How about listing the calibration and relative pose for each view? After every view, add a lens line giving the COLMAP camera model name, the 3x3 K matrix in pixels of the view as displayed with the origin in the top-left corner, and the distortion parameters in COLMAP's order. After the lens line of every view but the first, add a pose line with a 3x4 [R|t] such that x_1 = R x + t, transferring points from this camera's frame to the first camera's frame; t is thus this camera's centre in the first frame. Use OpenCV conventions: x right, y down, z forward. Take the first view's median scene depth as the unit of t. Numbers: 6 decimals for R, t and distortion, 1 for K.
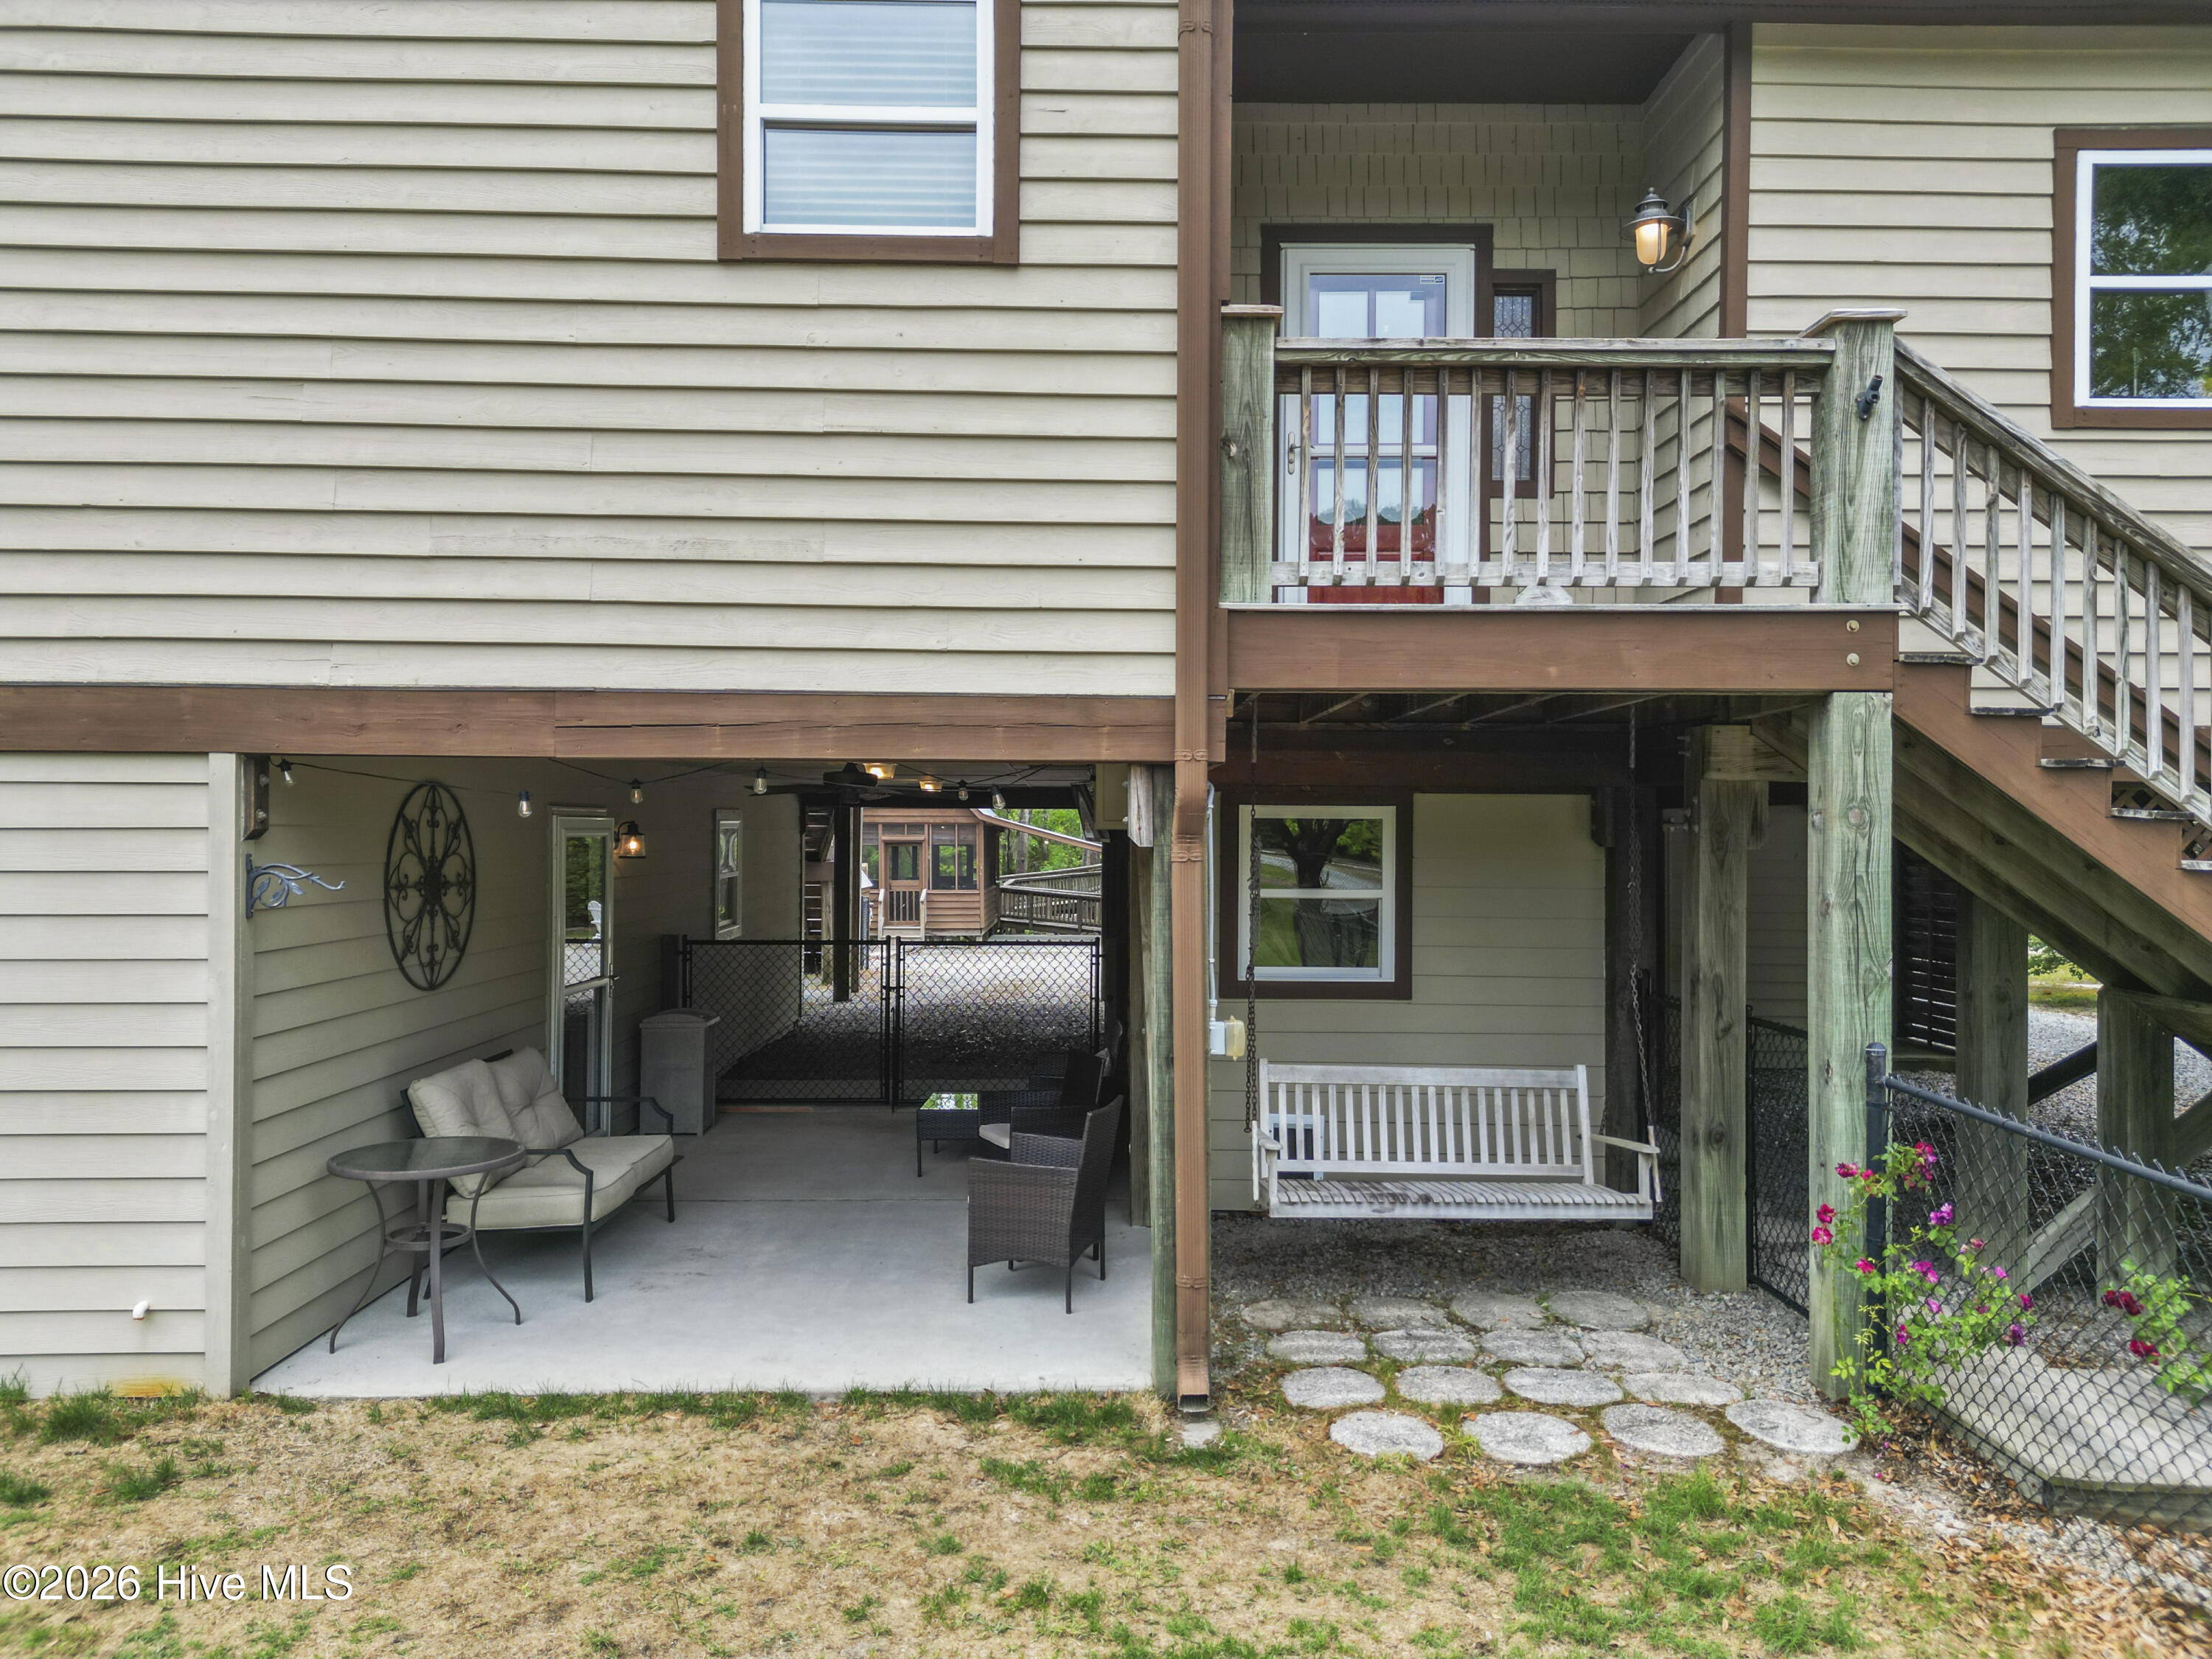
lens RADIAL K [[1554.8, 0, 1102.0], [0, 1554.8, 847.7], [0, 0, 1]] dist [0.051703, -0.052249]
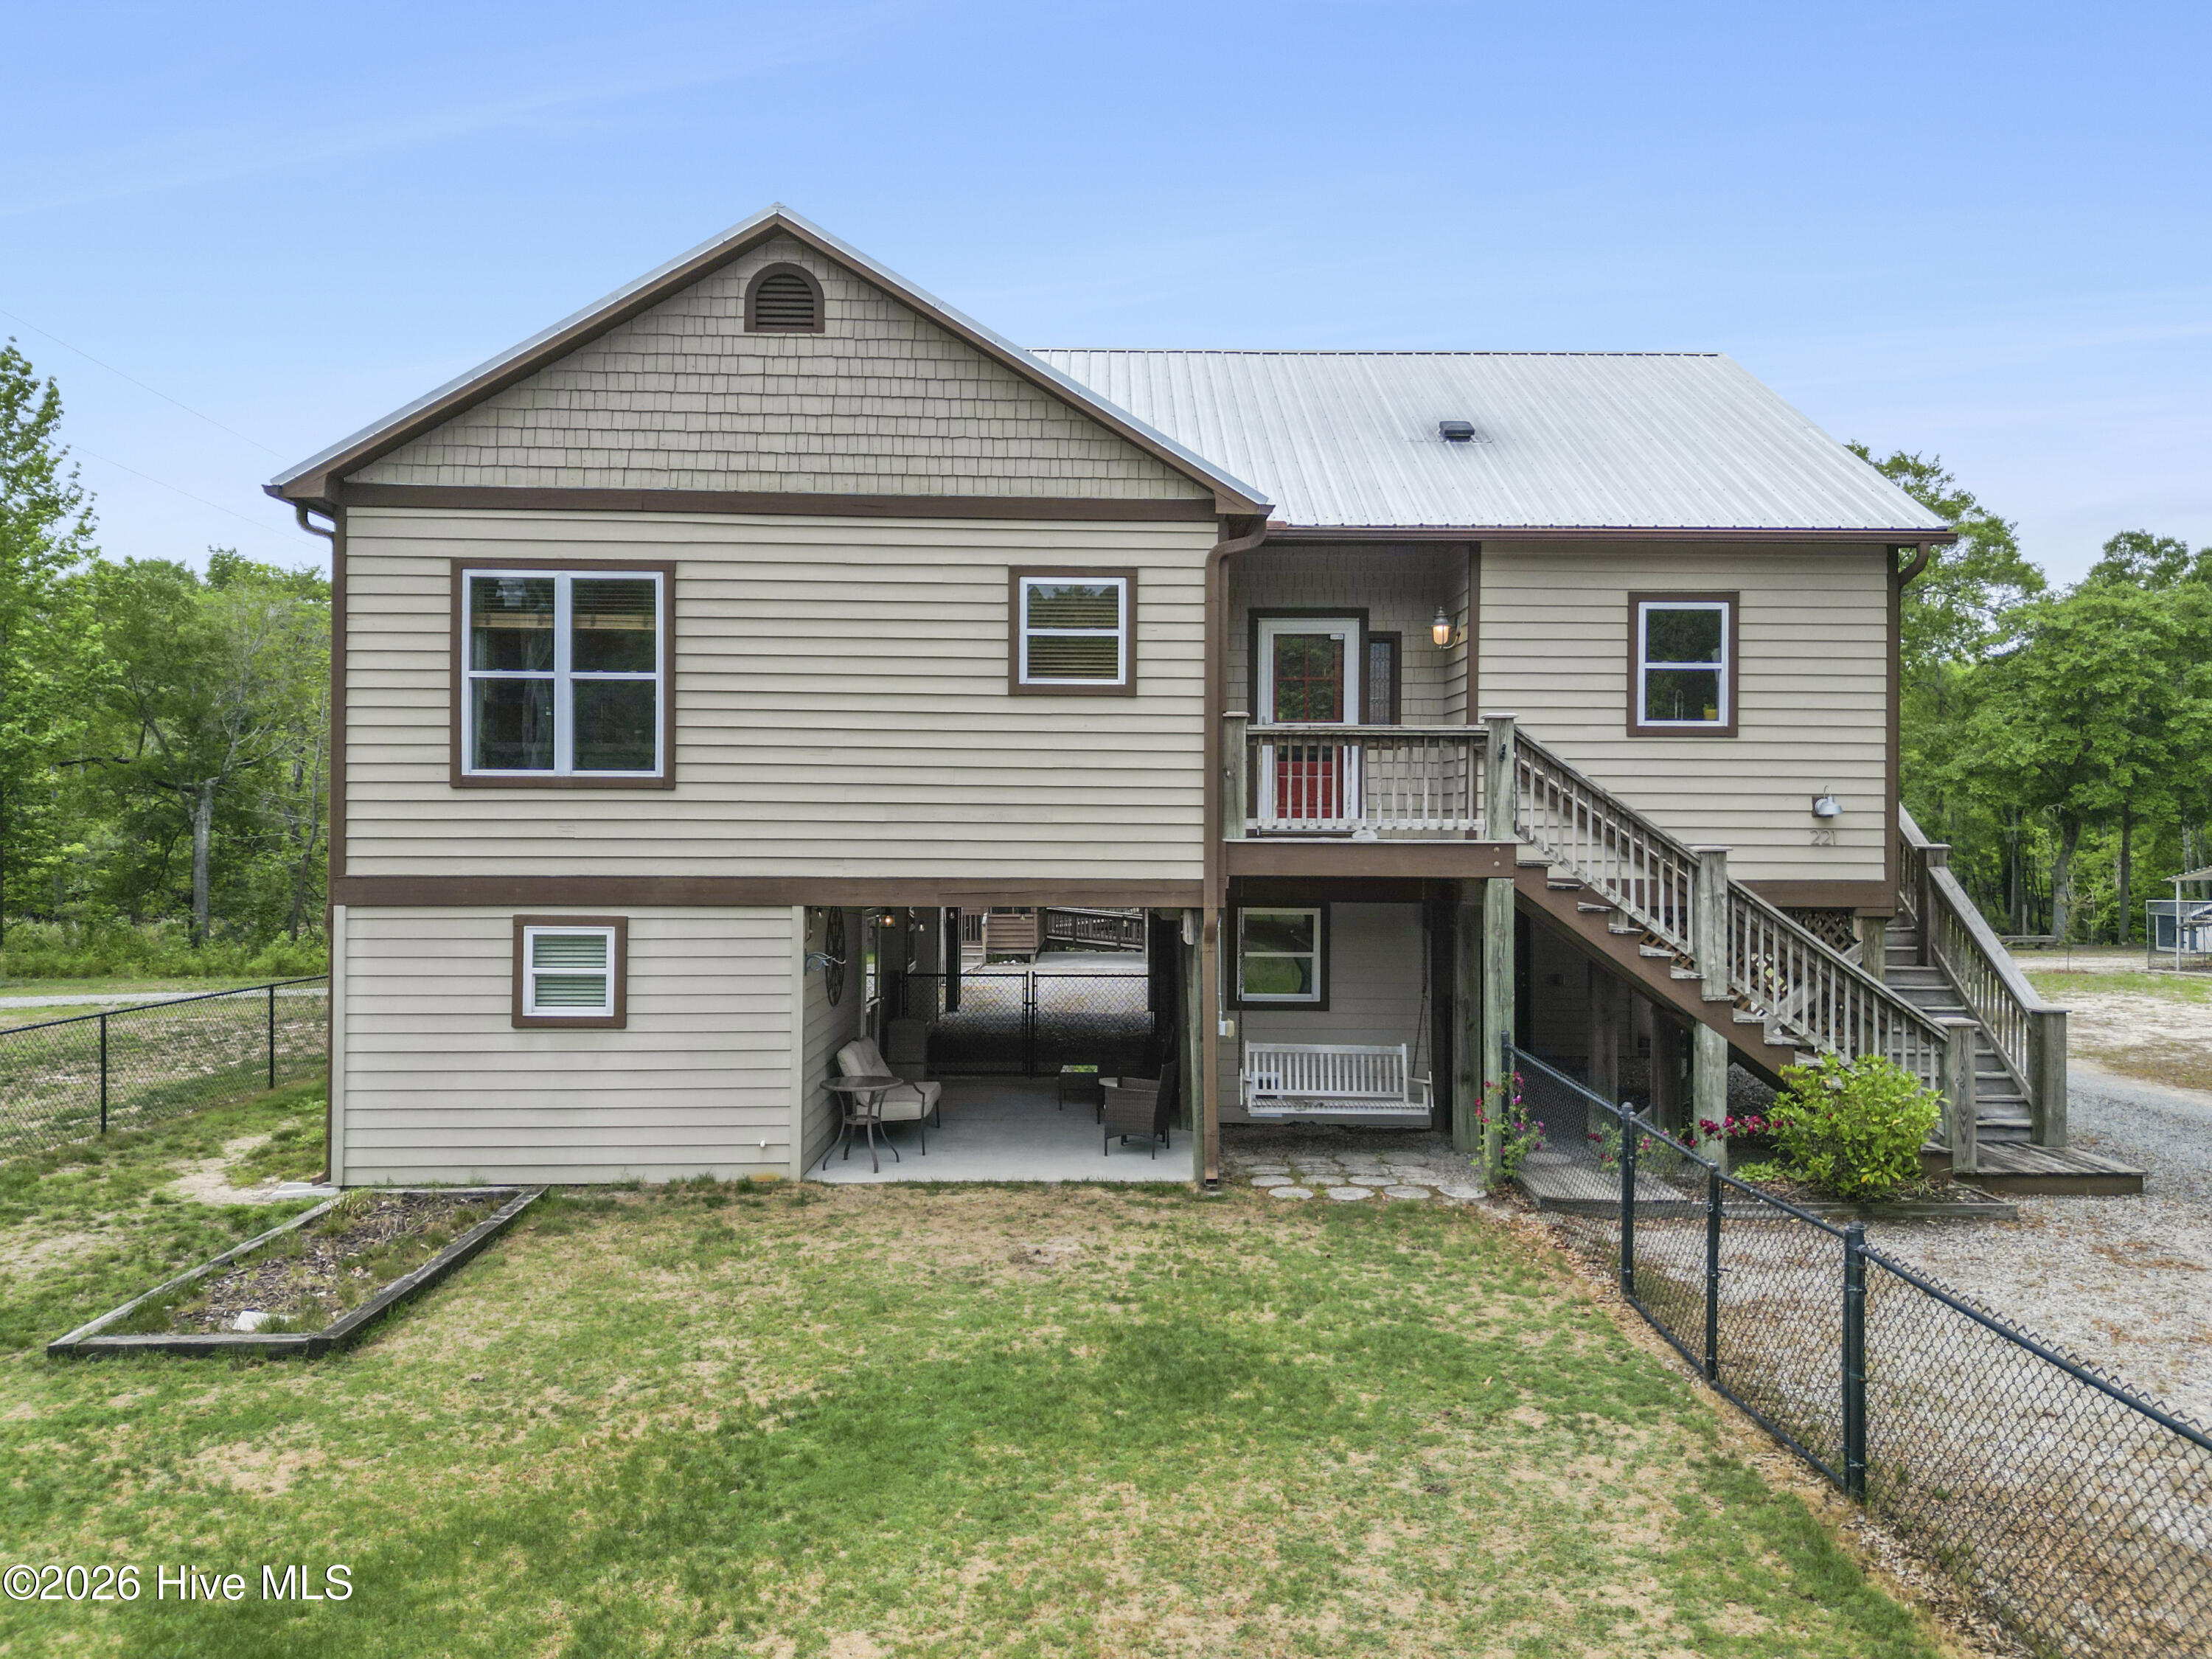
lens RADIAL K [[1647.6, 0, 1118.8], [0, 1647.6, 841.0], [0, 0, 1]] dist [0.058351, -0.050402]
pose [[0.999986, -0.000163, -0.005375, -0.064914], [0.000137, 0.999988, -0.004864, -0.140781], [0.005376, 0.004863, 0.999974, -1.420819]]
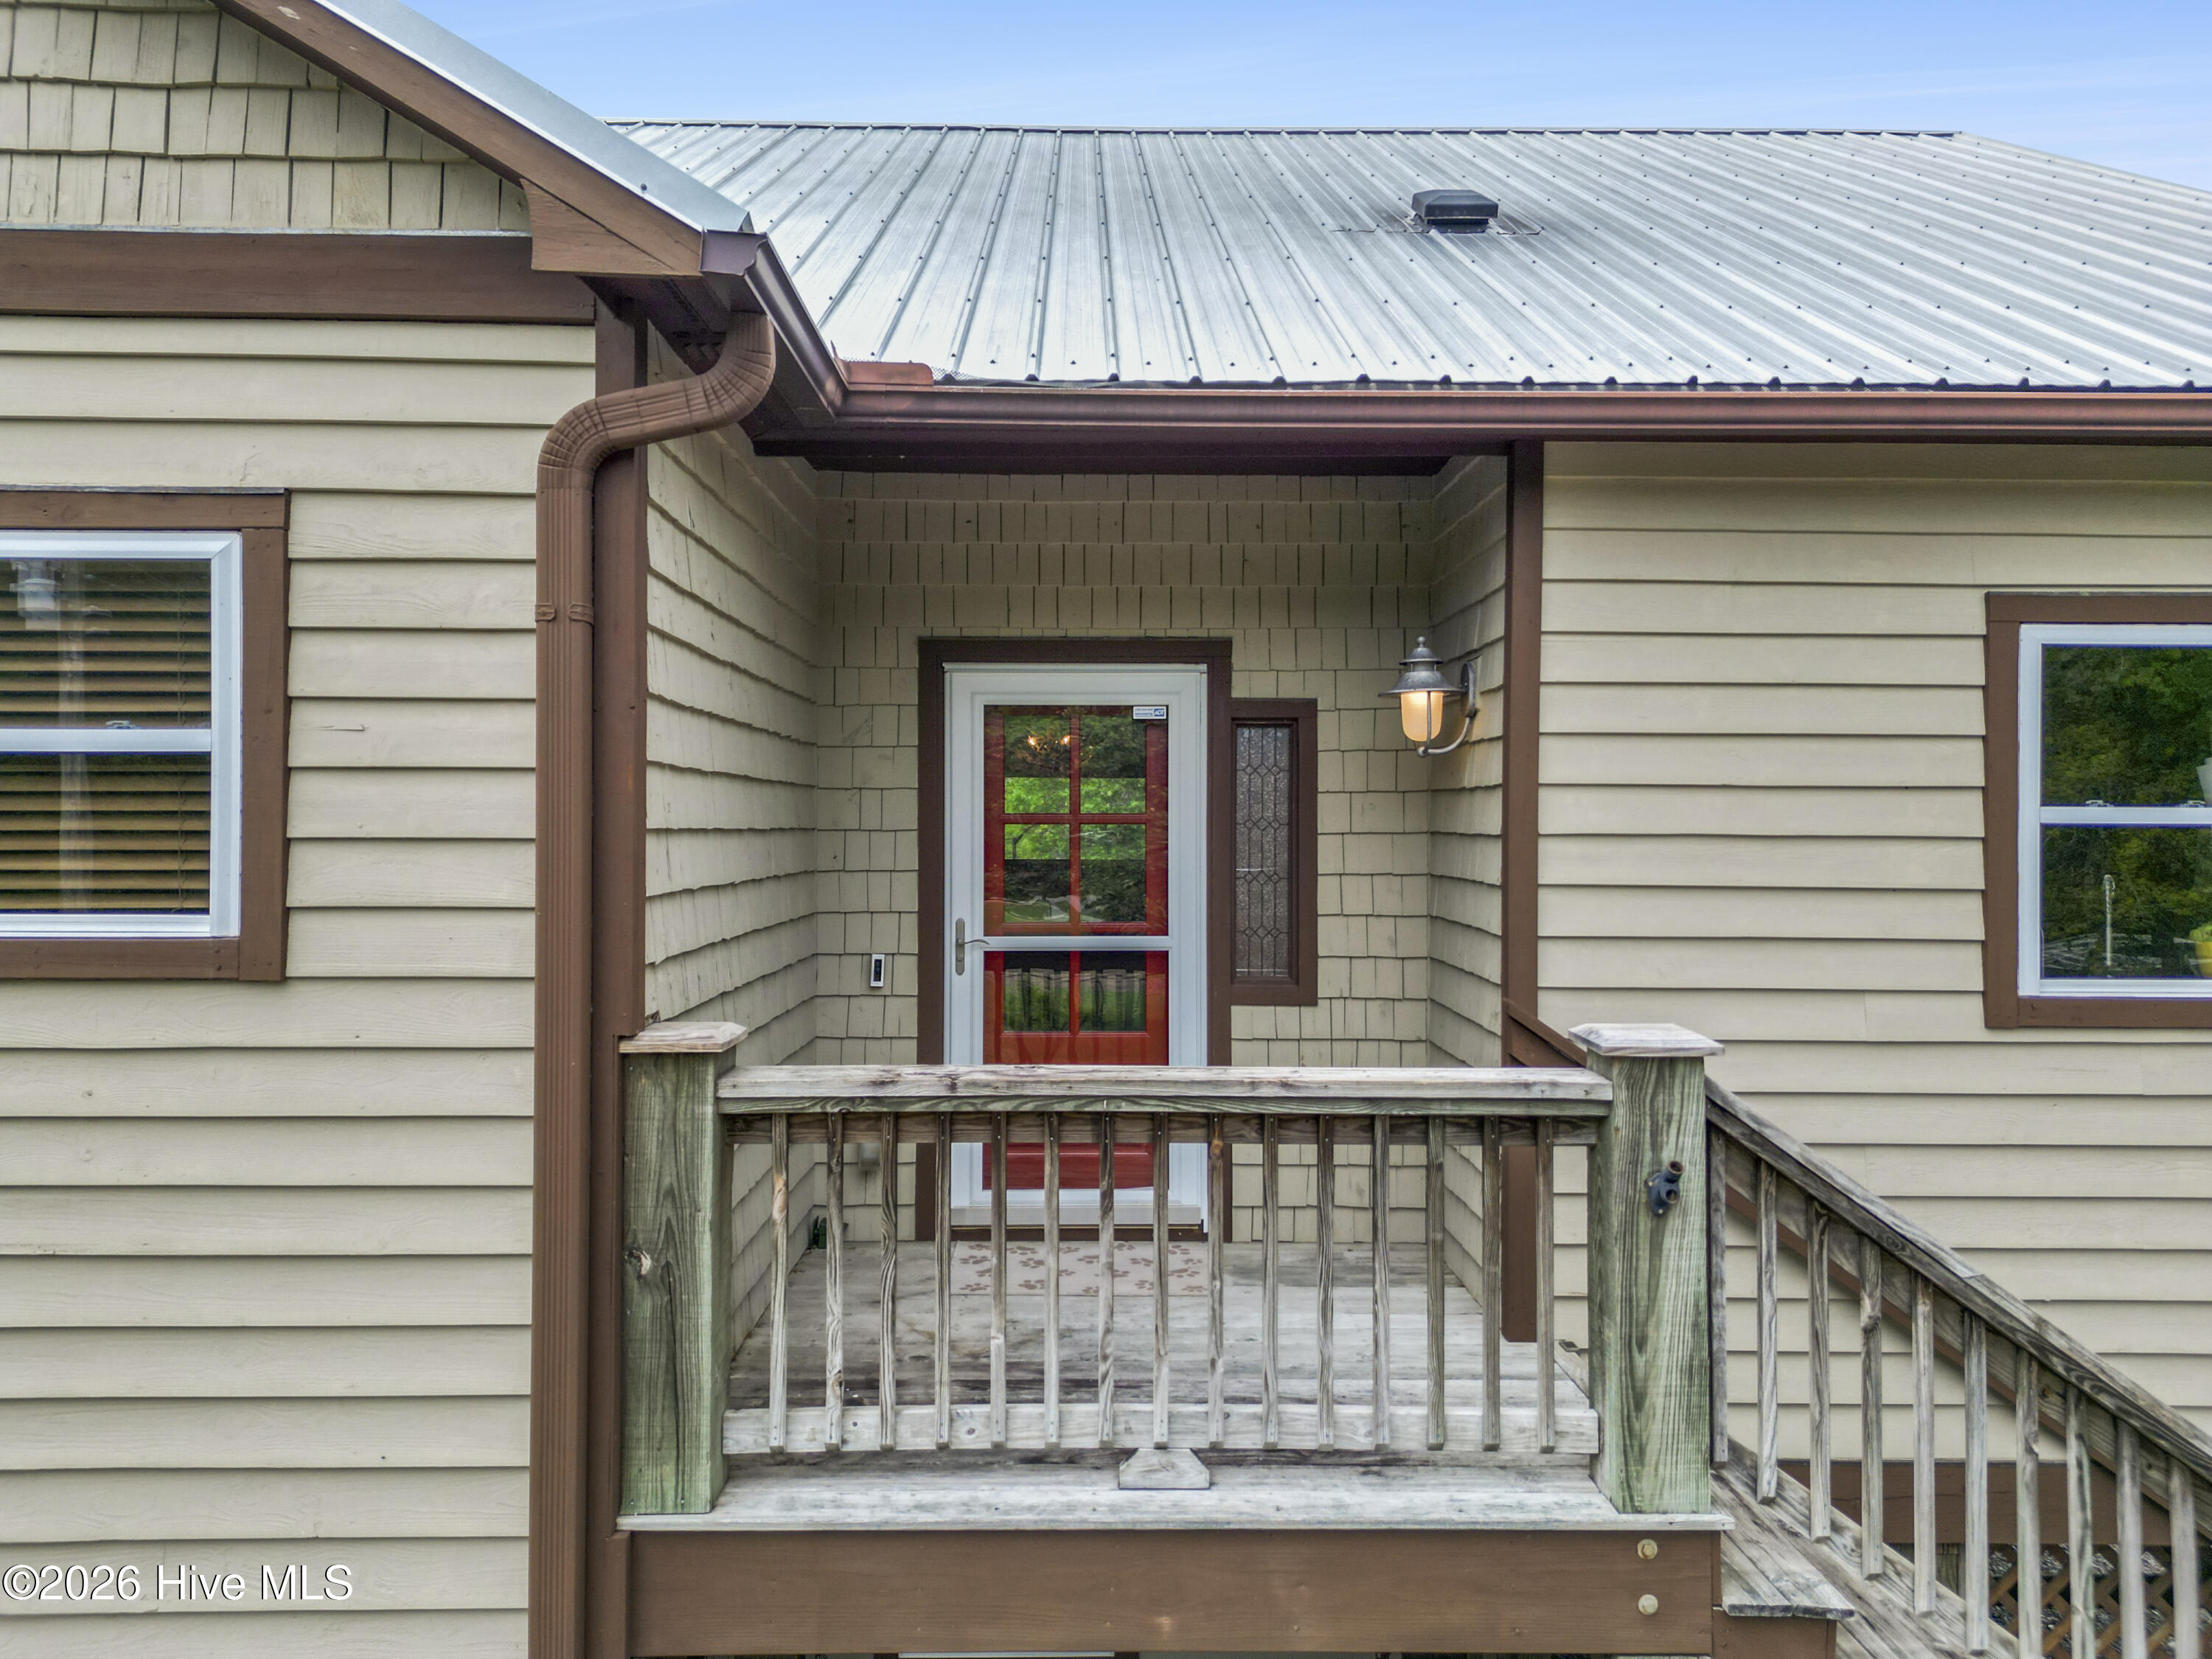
lens RADIAL K [[1554.8, 0, 1106.3], [0, 1554.8, 836.1], [0, 0, 1]] dist [0.051703, -0.052249]
pose [[0.999998, -0.002007, -0.000078, 0.262931], [0.002006, 0.999969, -0.007633, -0.413502], [0.000093, 0.007633, 0.999971, 0.373995]]
